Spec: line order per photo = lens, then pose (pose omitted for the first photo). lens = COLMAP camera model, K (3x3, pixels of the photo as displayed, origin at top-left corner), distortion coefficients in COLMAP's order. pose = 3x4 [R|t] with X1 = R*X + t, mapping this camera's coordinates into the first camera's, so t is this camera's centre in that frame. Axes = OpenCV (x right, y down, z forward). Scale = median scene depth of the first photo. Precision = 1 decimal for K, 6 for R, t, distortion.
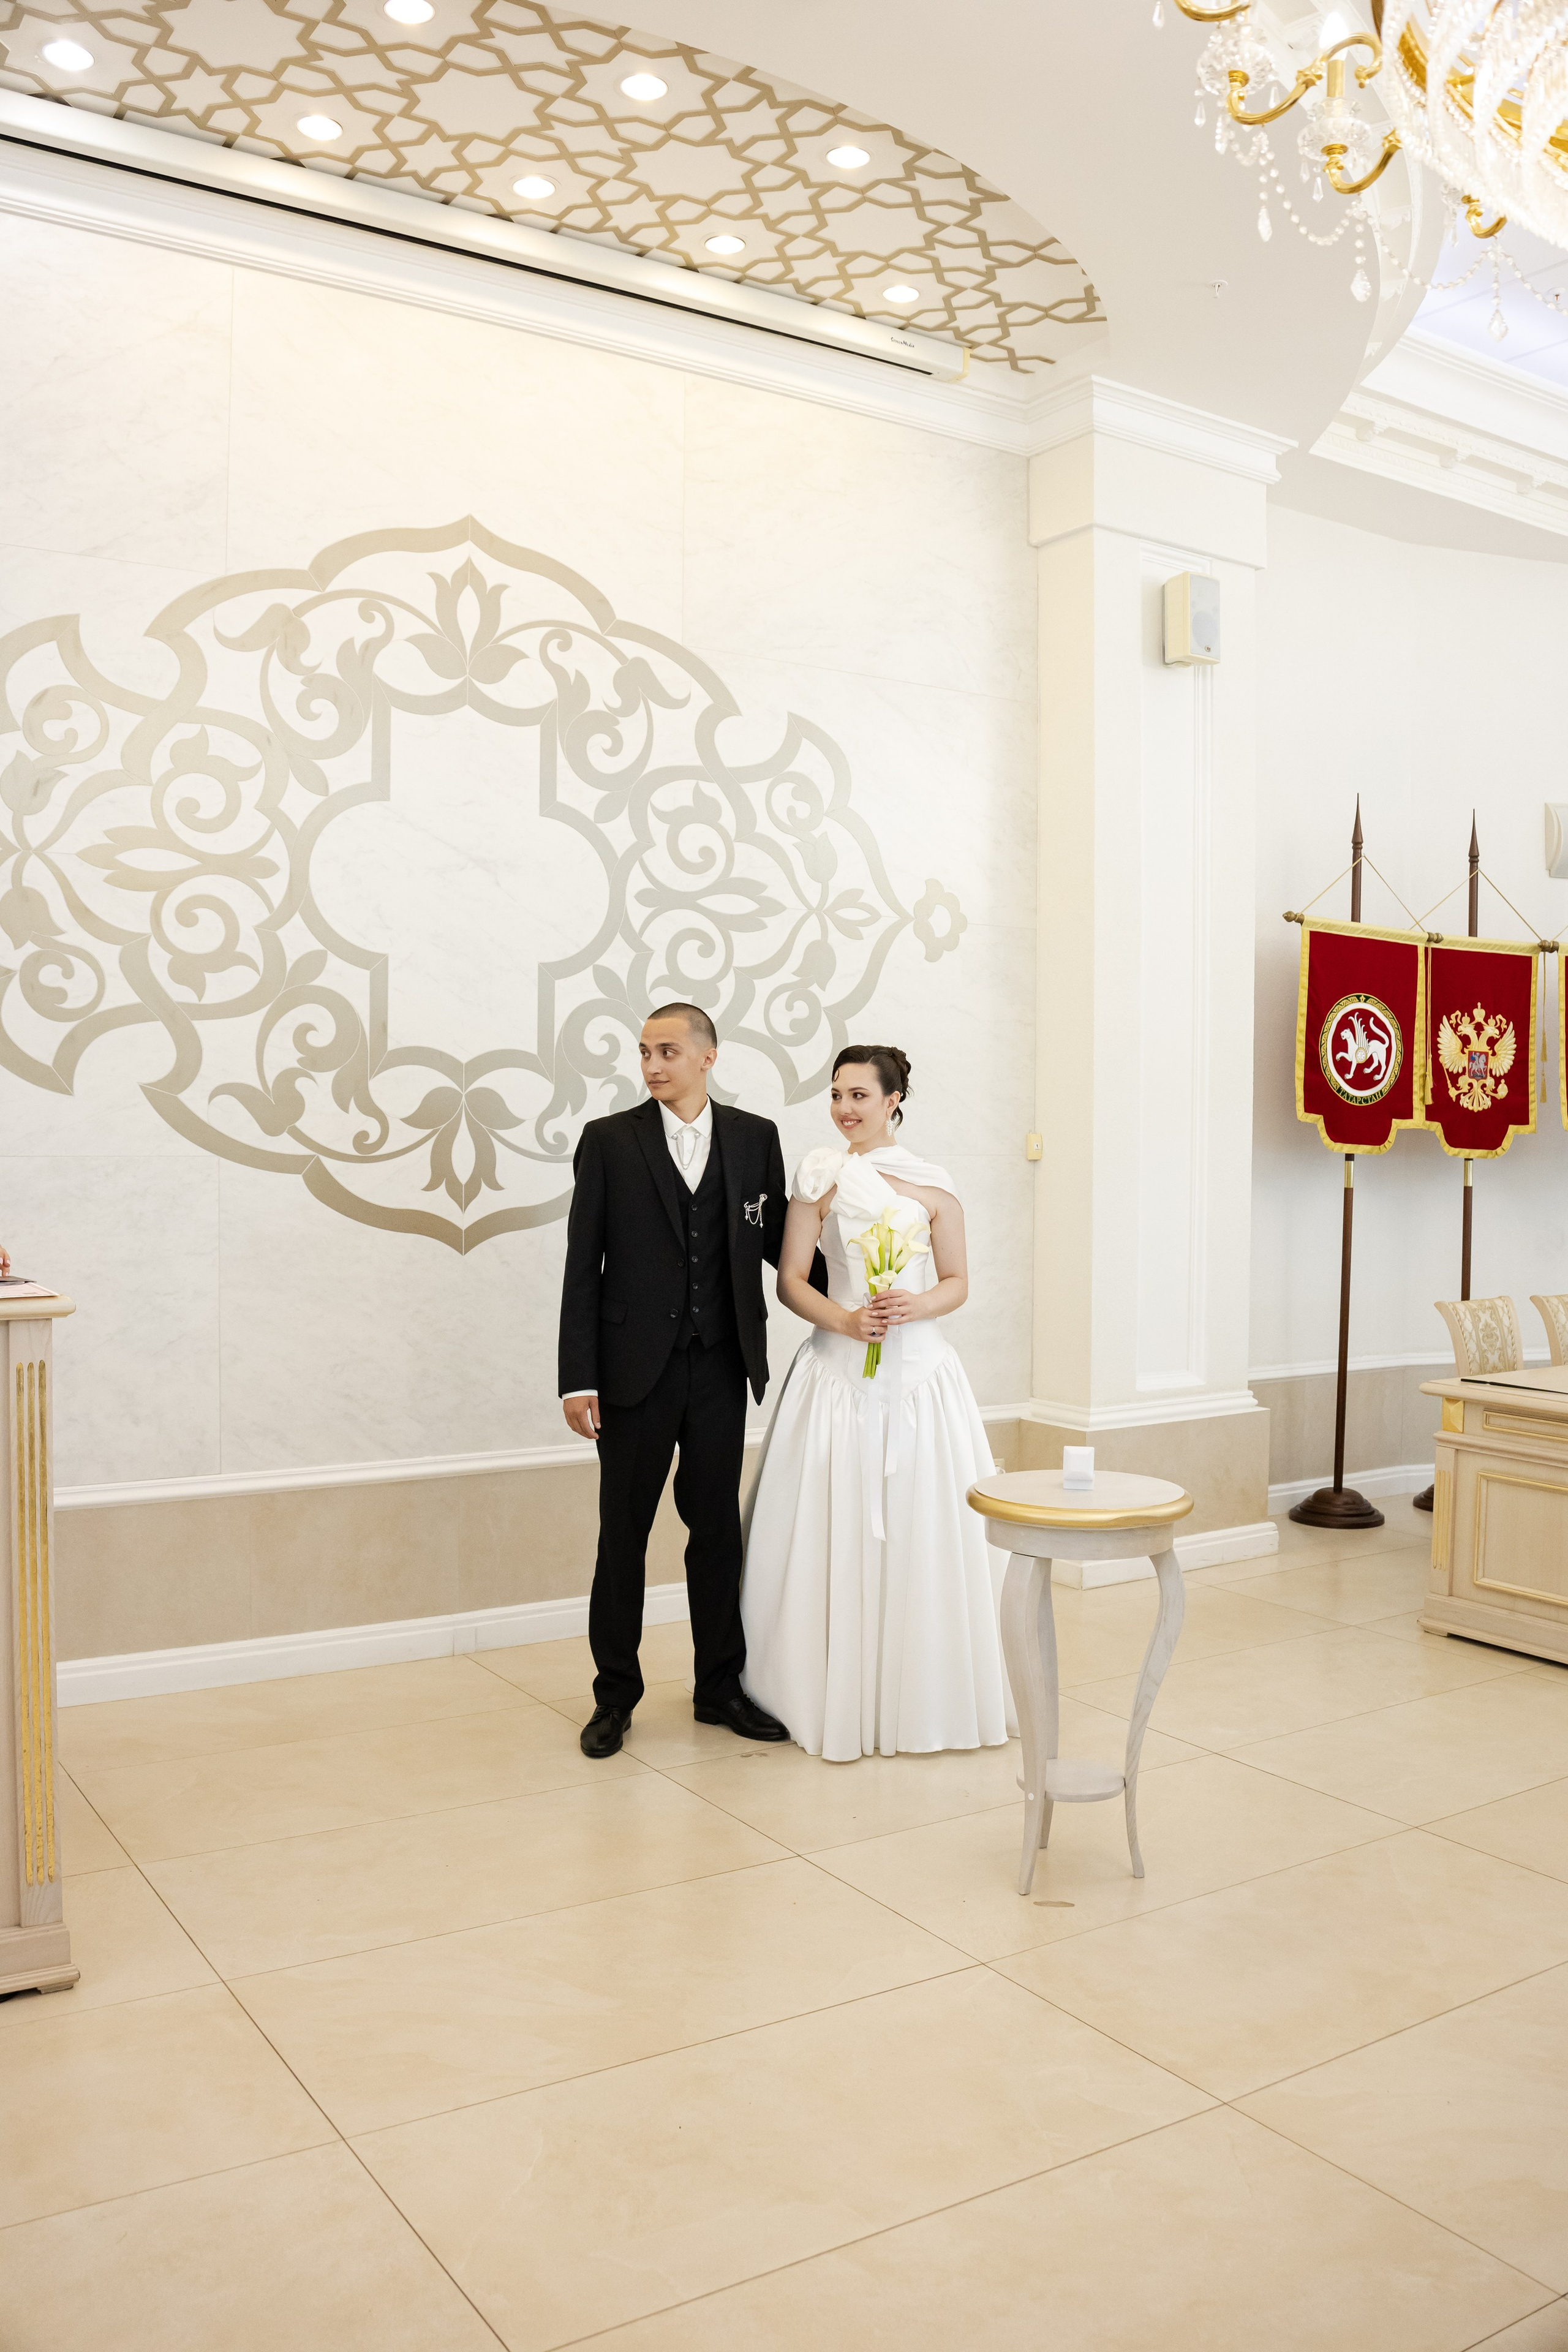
lens RADIAL K [[1800.7, 0, 790.0], [0, 1800.7, 1184.0], [0, 0, 1]] dist [-0.116823, -0.007908]
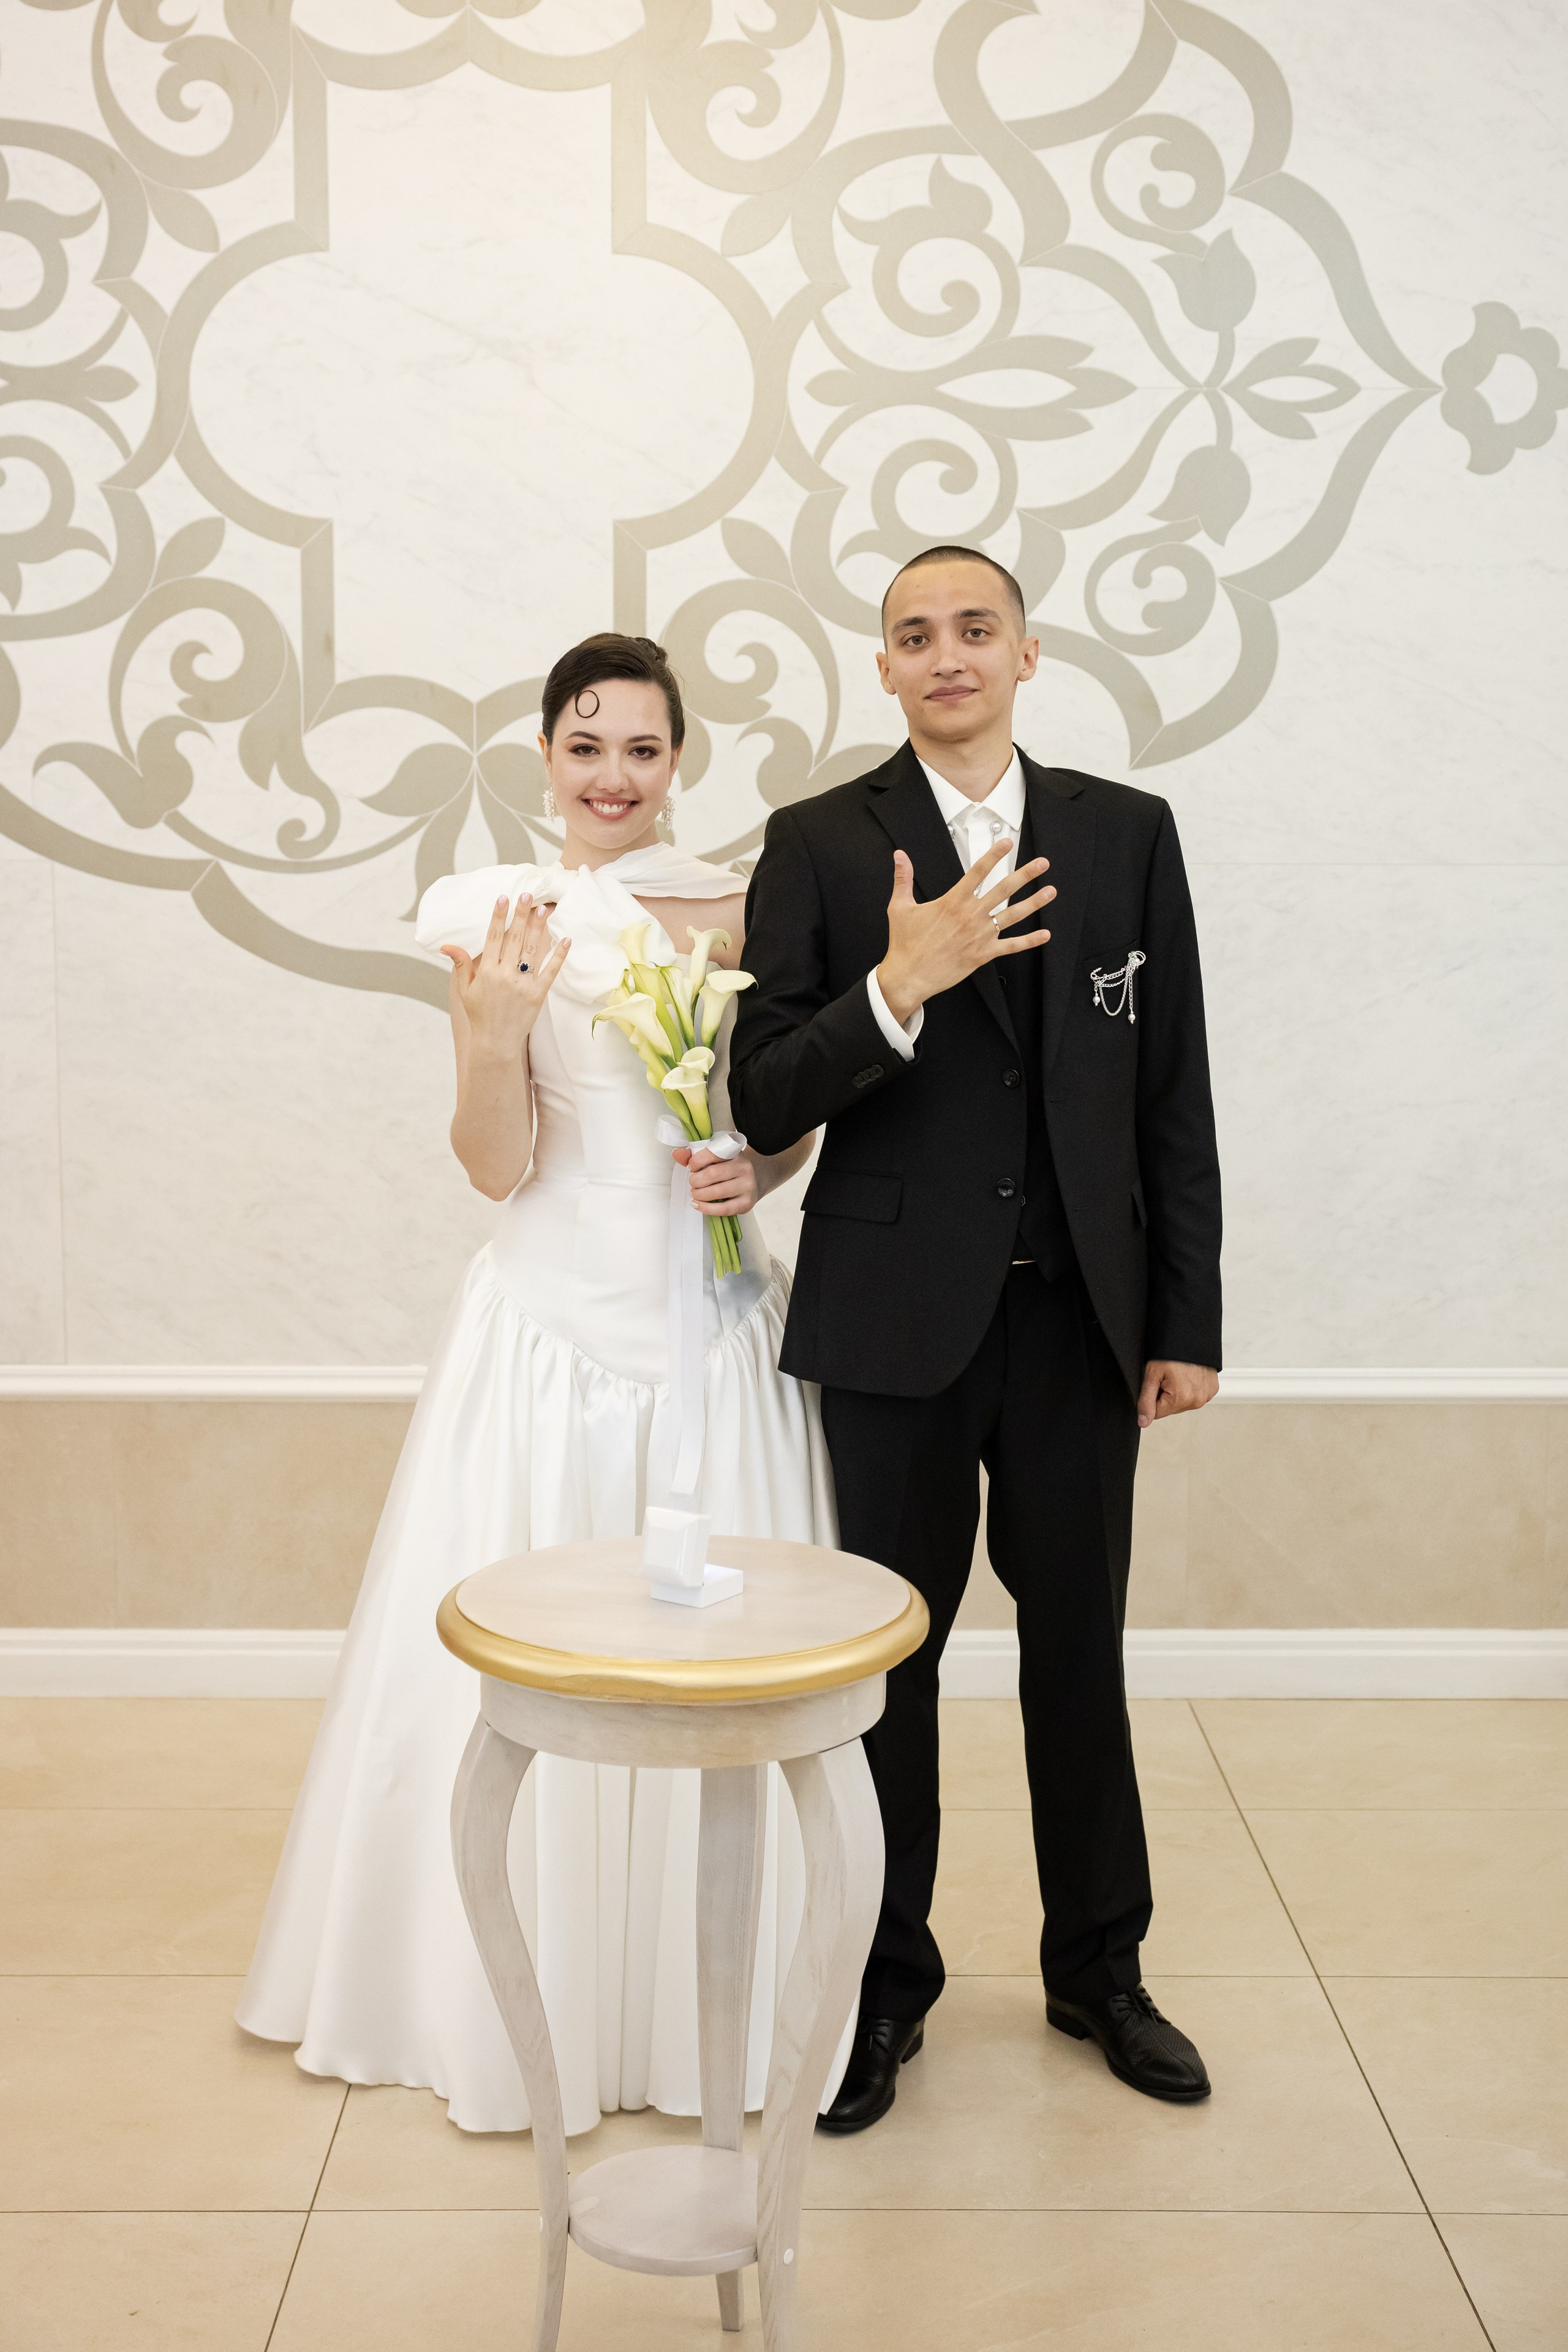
lens RADIAL K [[2762.2, 0, 791.9], [0, 2762.2, 1155.4], [0, 0, 1]] dist [-0.007997, 0.000000]
pose [[0.998787, 0.002699, -0.049163, -0.042939], [0.001828, 0.995777, 0.091792, -0.003717], [0.049203, -0.091770, 0.994564, 0.122858]]
